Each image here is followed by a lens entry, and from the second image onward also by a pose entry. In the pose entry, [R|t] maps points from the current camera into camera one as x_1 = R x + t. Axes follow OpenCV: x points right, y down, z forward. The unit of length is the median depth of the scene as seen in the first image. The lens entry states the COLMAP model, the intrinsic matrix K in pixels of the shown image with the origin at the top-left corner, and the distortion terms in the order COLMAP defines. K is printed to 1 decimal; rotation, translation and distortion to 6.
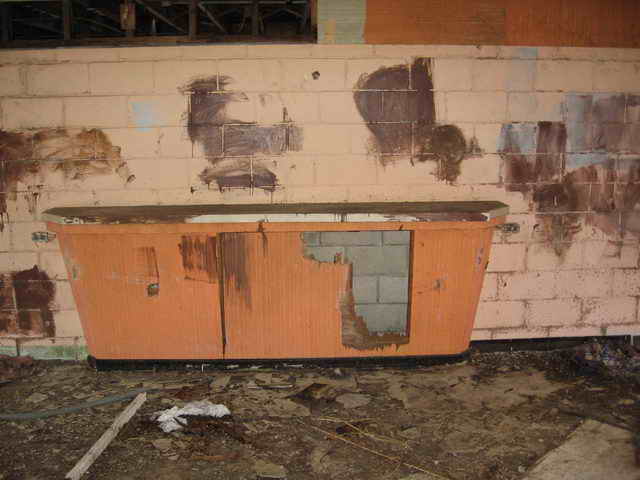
lens RADIAL K [[660.7, 0, 319.2], [0, 660.7, 243.0], [0, 0, 1]] dist [-0.101349, 0.000000]
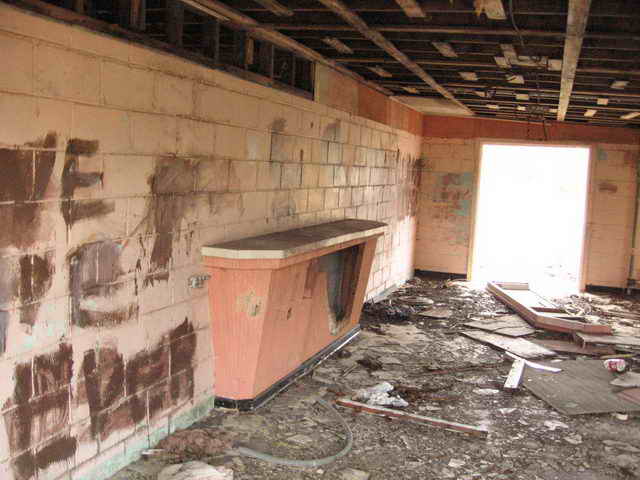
lens RADIAL K [[663.1, 0, 318.9], [0, 663.1, 240.2], [0, 0, 1]] dist [-0.083837, 0.000000]
pose [[0.372376, -0.072829, 0.925220, -1.179875], [0.110101, 0.993343, 0.033879, -0.076225], [-0.921528, 0.089252, 0.377915, 0.515366]]
